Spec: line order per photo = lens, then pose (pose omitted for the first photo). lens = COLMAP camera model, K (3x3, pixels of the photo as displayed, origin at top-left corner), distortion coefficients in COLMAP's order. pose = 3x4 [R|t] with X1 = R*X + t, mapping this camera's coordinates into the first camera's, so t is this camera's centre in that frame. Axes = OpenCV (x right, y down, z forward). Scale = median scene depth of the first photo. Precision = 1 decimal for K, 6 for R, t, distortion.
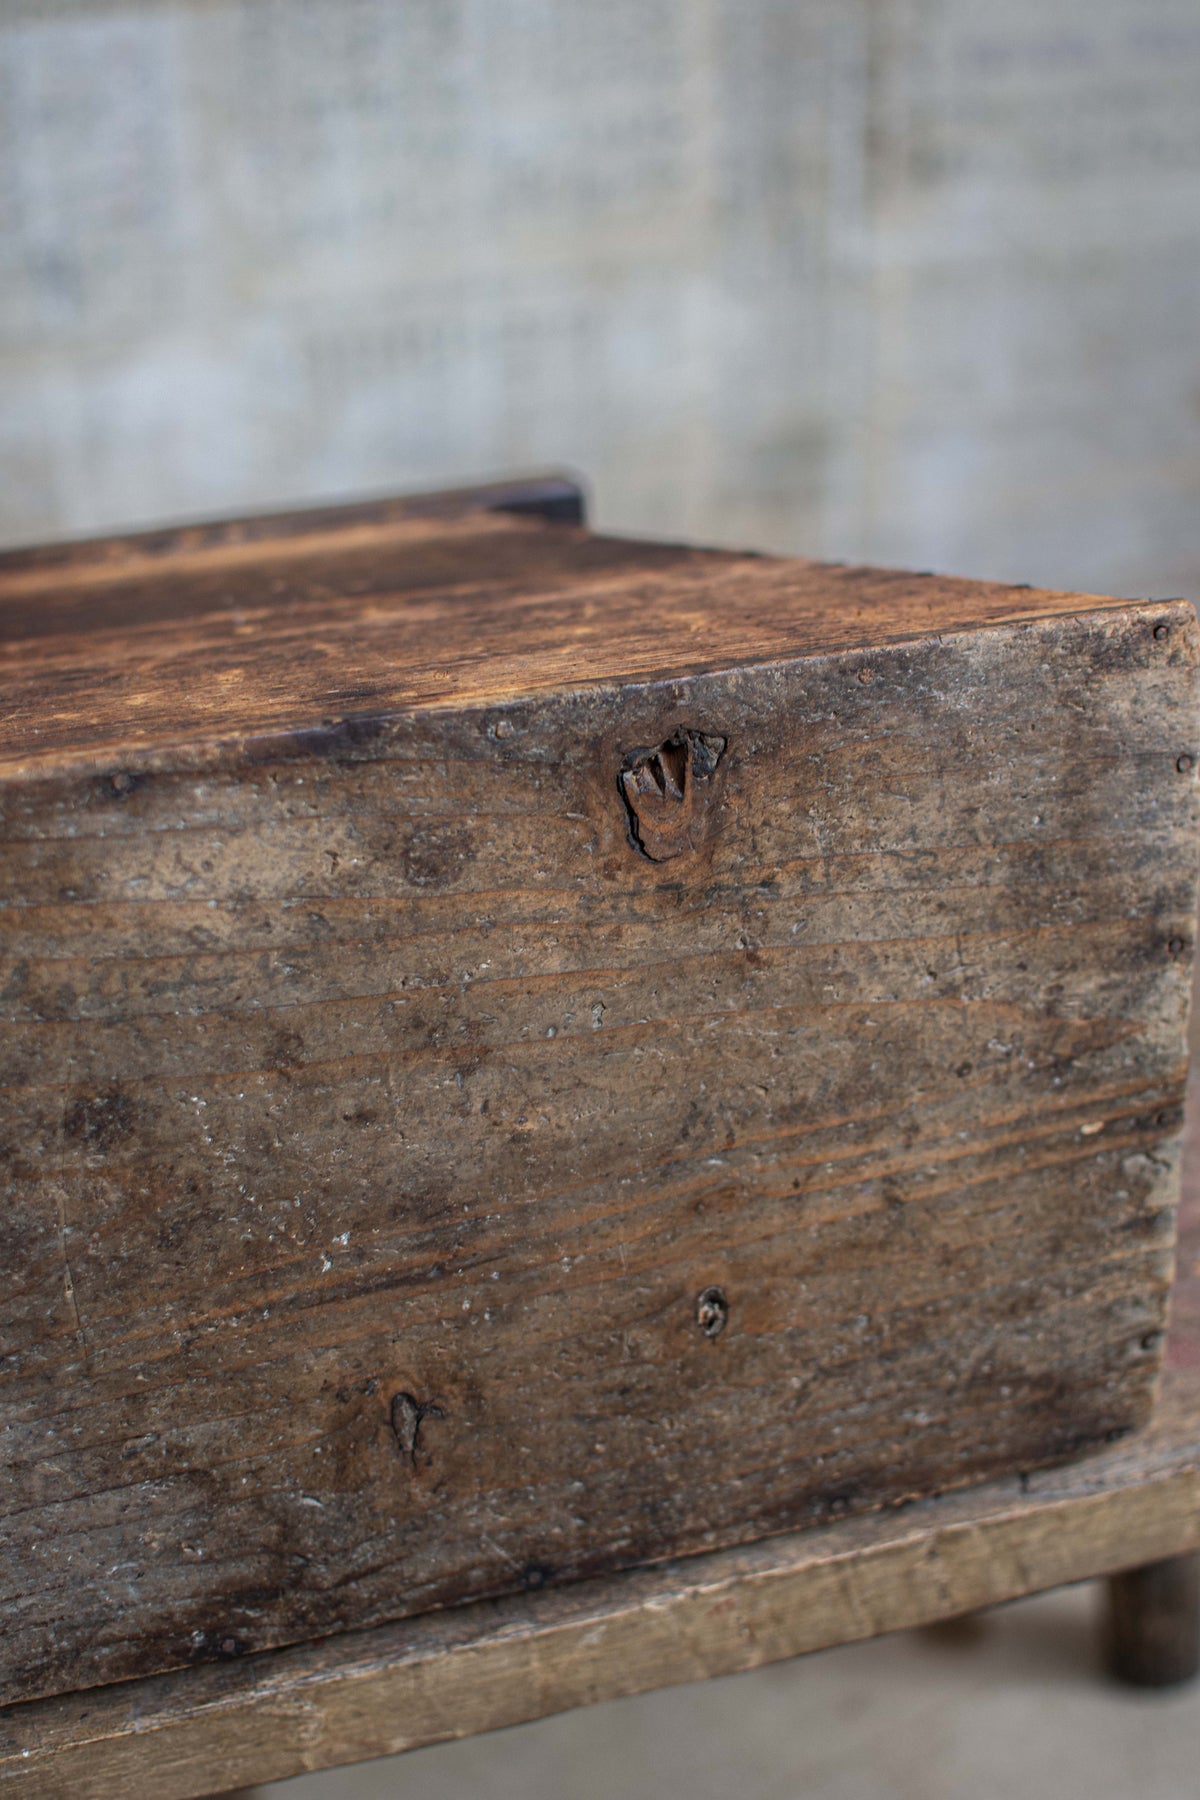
lens RADIAL K [[2923.9, 0, 499.6], [0, 2923.9, 869.3], [0, 0, 1]] dist [-0.208263, 0.222389]
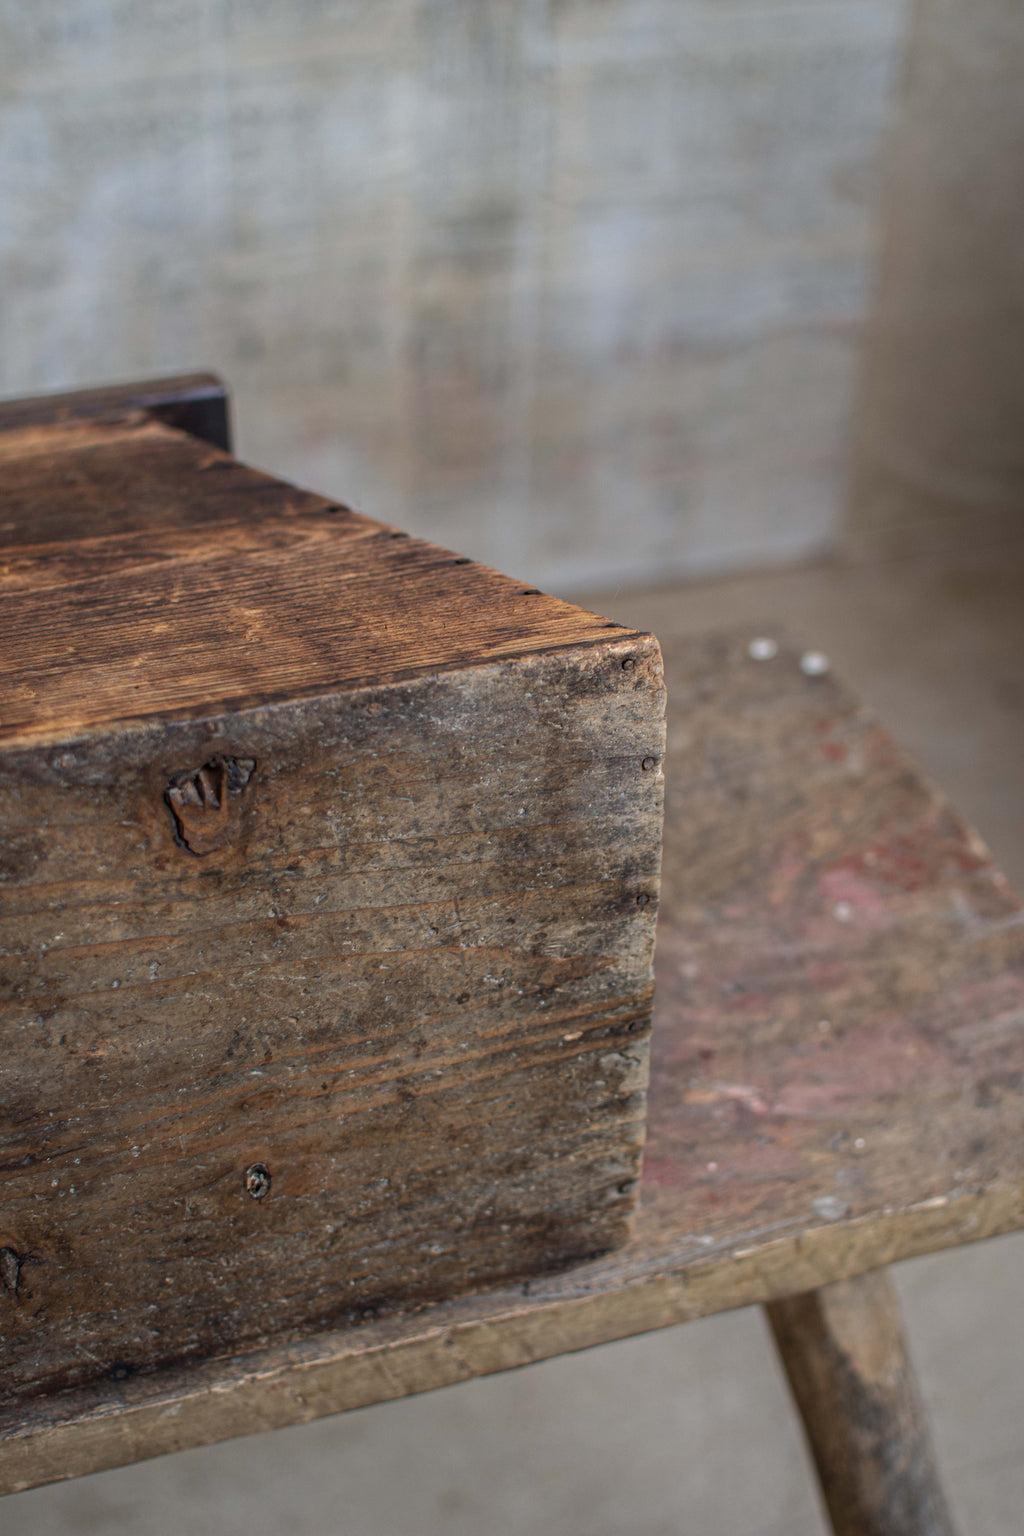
lens RADIAL K [[2495.1, 0, 426.3], [0, 2495.1, 741.8], [0, 0, 1]] dist [-0.208263, 0.222389]
pose [[0.999002, 0.018754, 0.040543, 0.101051], [-0.024290, 0.989756, 0.140691, -0.190394], [-0.037490, -0.141535, 0.989223, -0.029671]]
